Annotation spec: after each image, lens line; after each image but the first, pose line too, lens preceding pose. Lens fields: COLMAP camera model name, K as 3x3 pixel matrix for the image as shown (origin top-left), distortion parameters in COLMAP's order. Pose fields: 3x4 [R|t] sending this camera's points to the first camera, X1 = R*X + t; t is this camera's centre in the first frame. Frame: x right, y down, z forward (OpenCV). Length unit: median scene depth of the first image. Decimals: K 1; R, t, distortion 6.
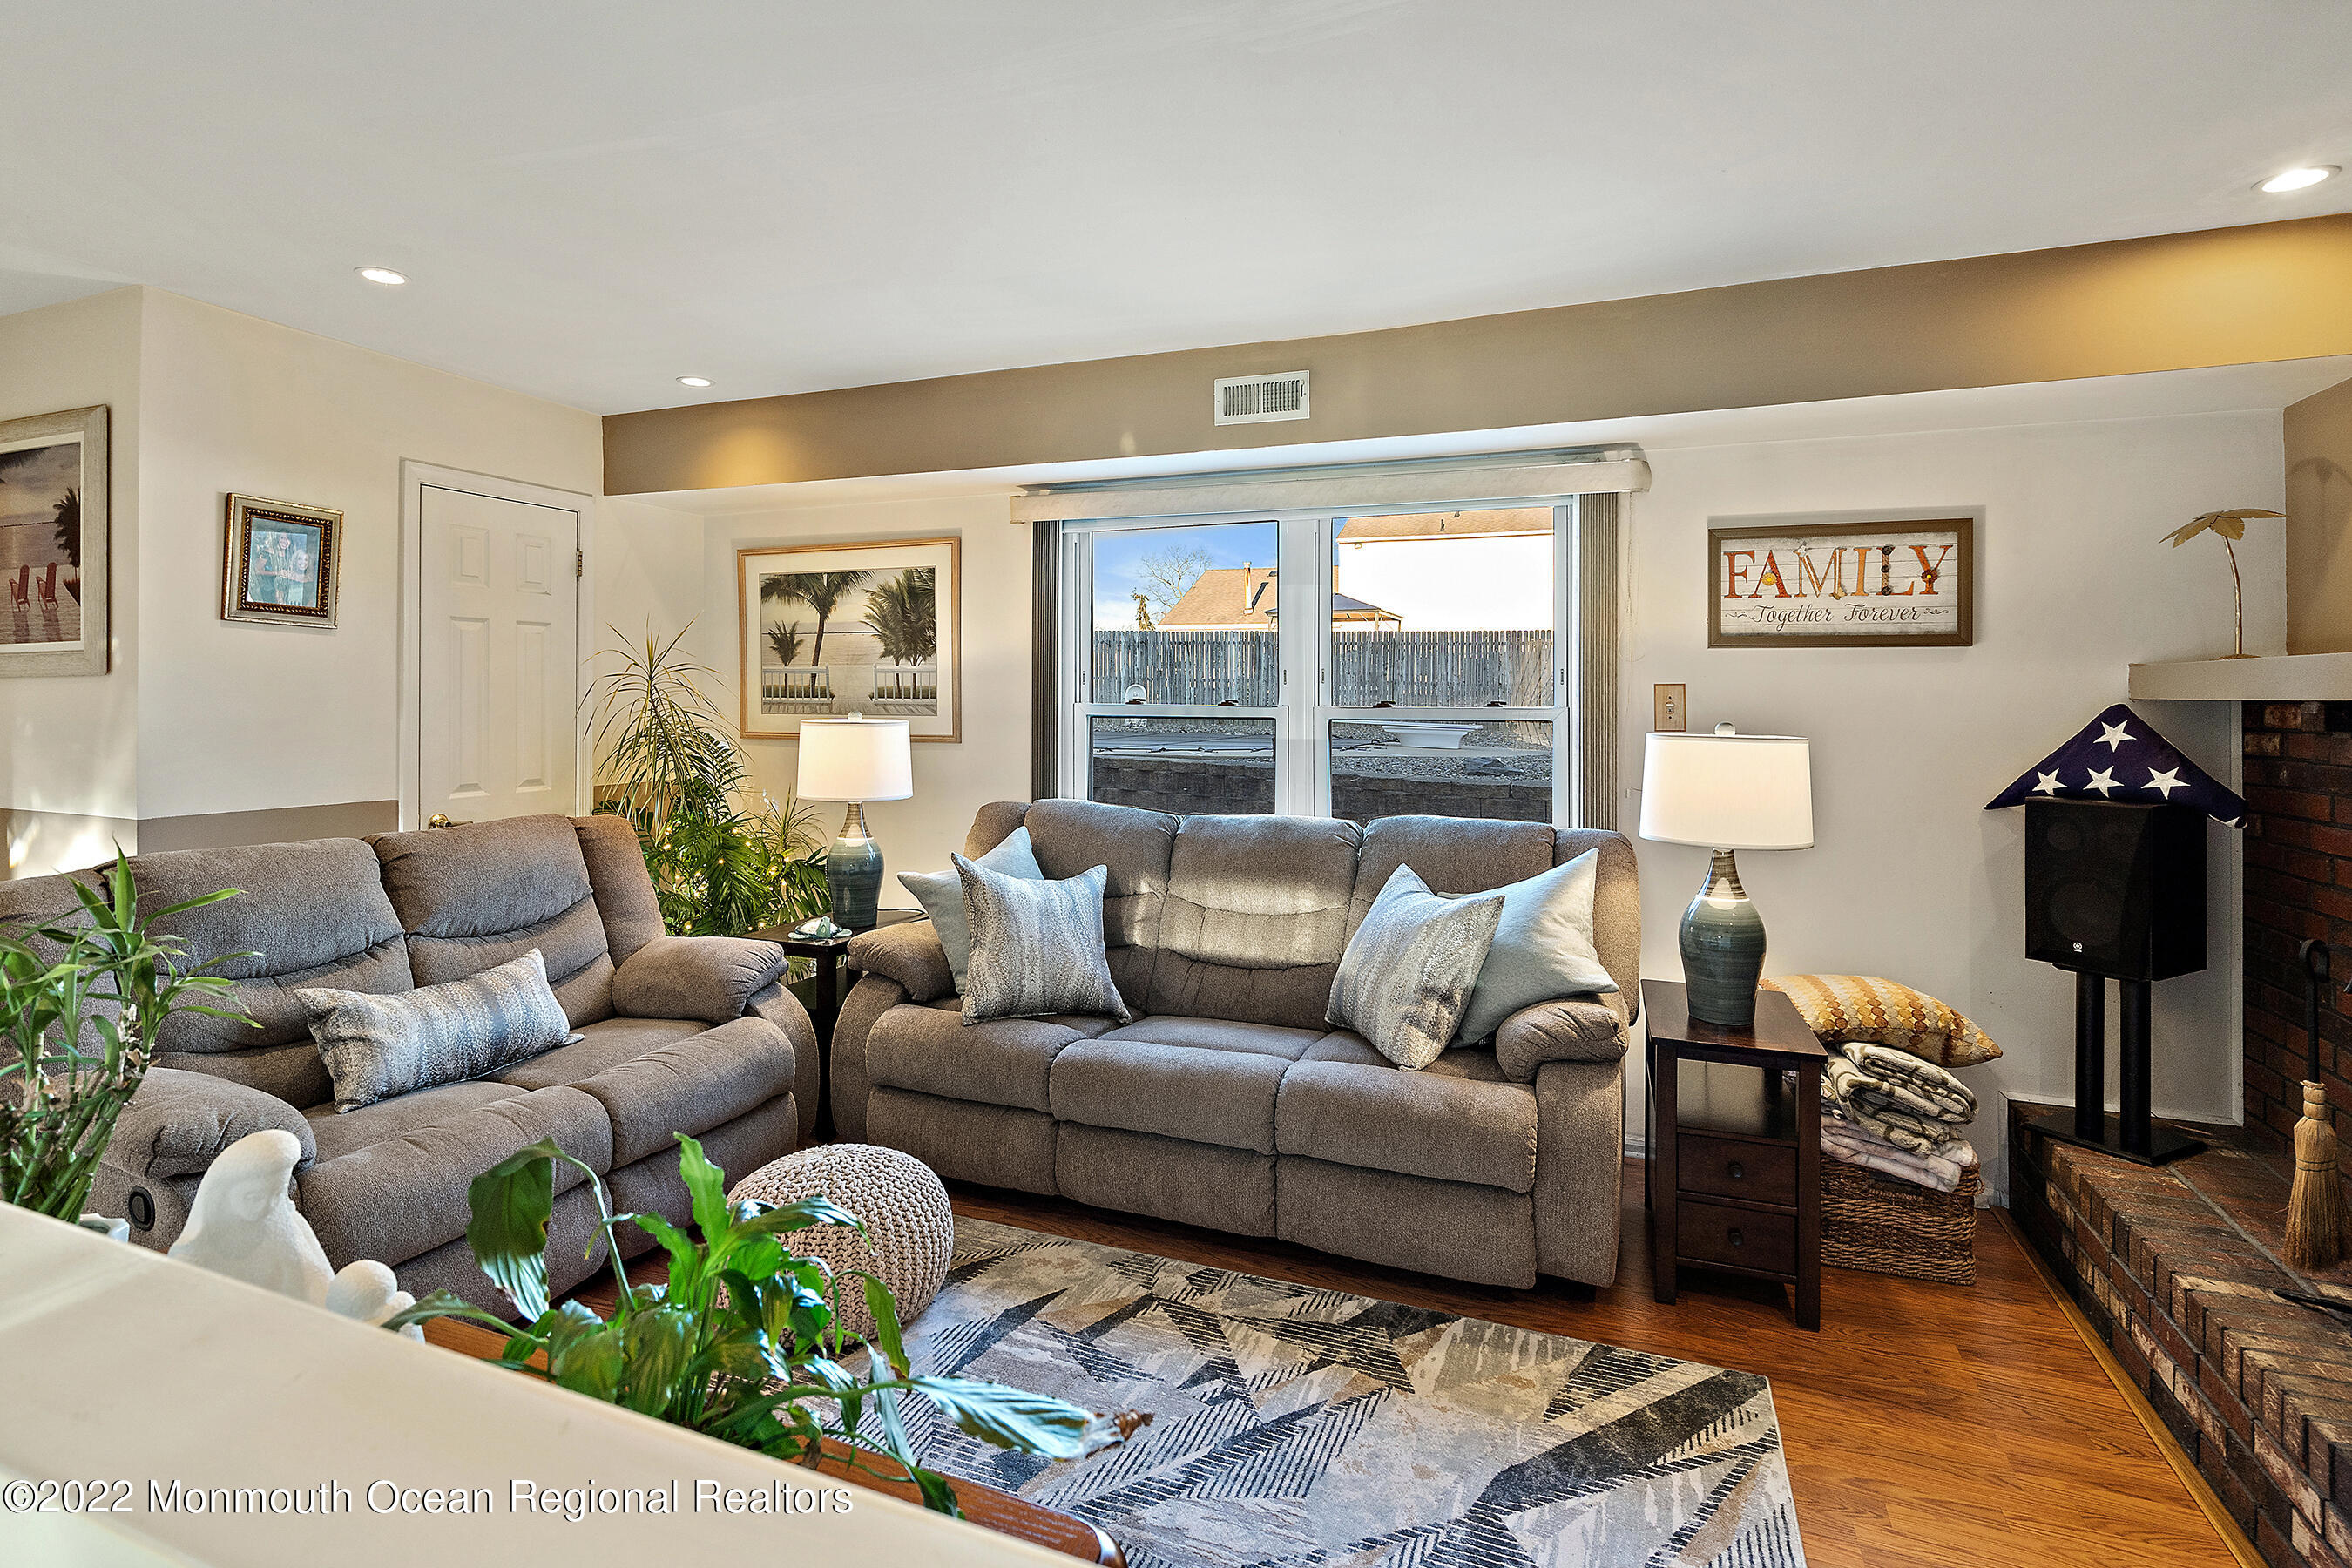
lens RADIAL K [[1135.7, 0, 1158.6], [0, 1135.7, 696.4], [0, 0, 1]] dist [-0.002471, 0.000400]
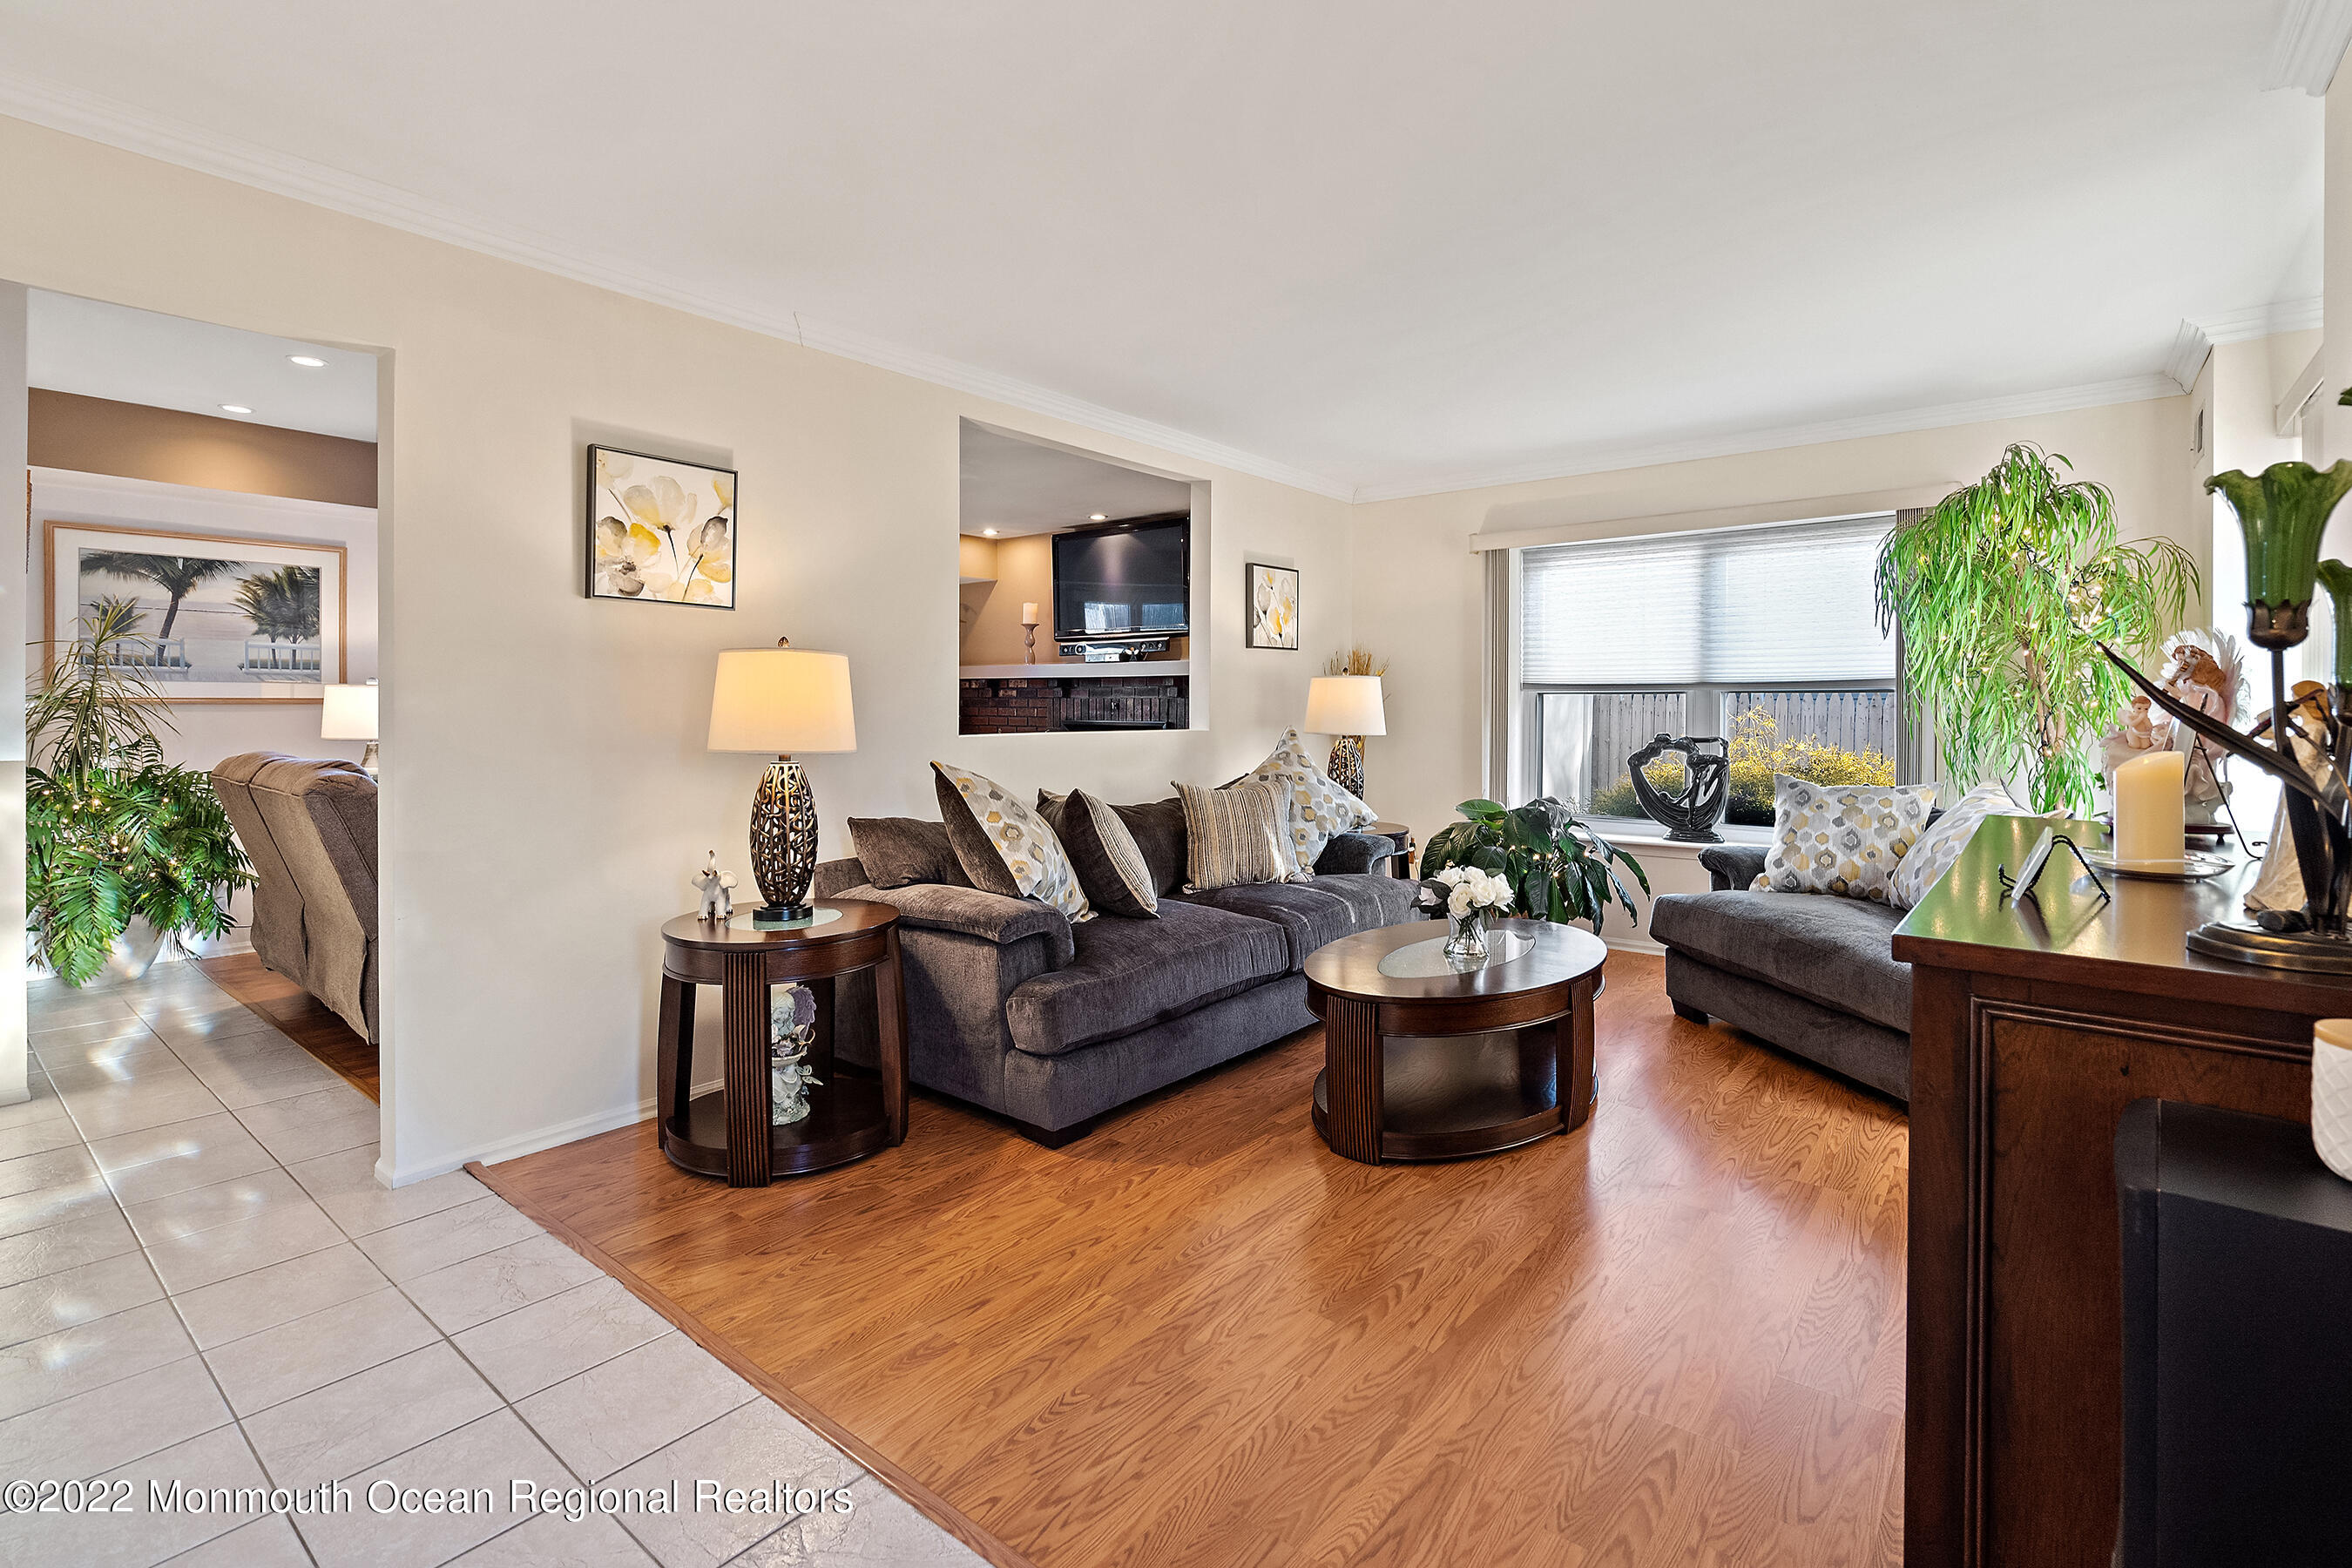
lens RADIAL K [[1086.6, 0, 1180.2], [0, 1086.6, 704.6], [0, 0, 1]] dist [-0.002595, -0.000225]
pose [[0.283962, -0.007437, 0.958807, -1.420318], [-0.000881, 0.999967, 0.008018, 0.039754], [-0.958835, -0.003122, 0.283947, -0.370372]]
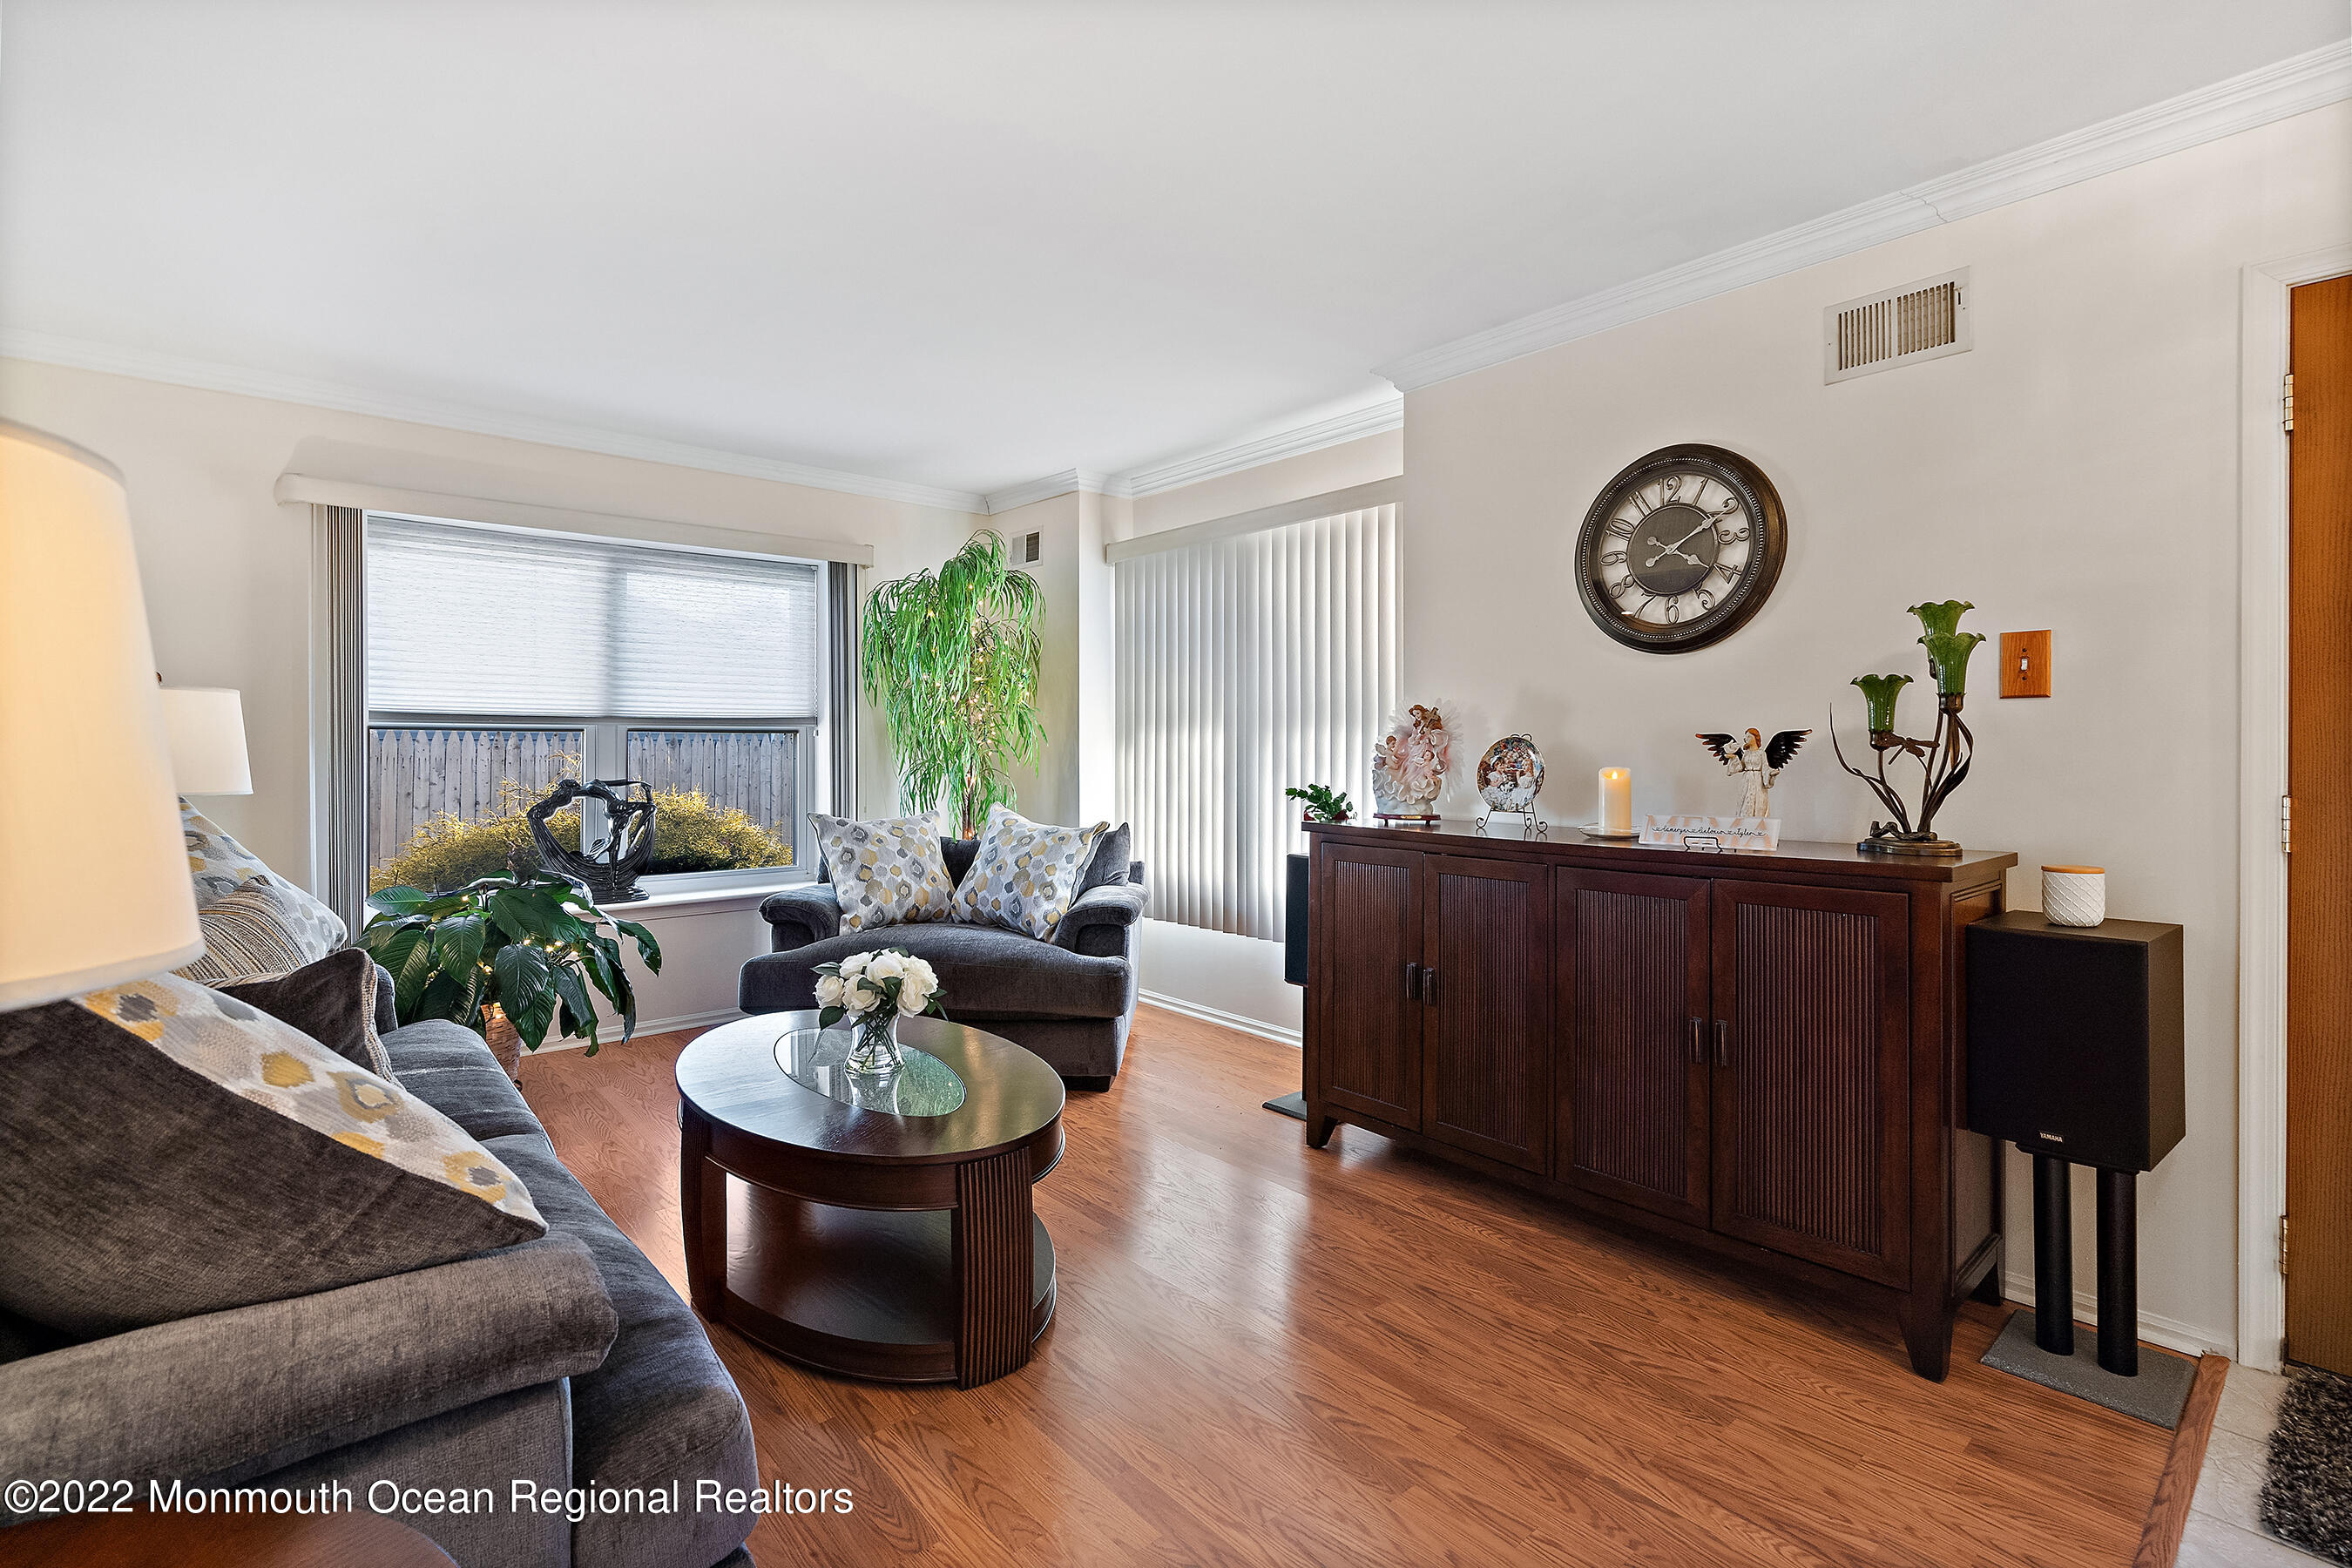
lens RADIAL K [[1069.2, 0, 1164.7], [0, 1069.2, 750.7], [0, 0, 1]] dist [0.000007, 0.000640]
pose [[-0.890874, -0.008846, 0.454165, -0.922090], [-0.009550, 0.999954, 0.000743, 0.054477], [-0.454150, -0.003676, -0.890918, 0.221906]]
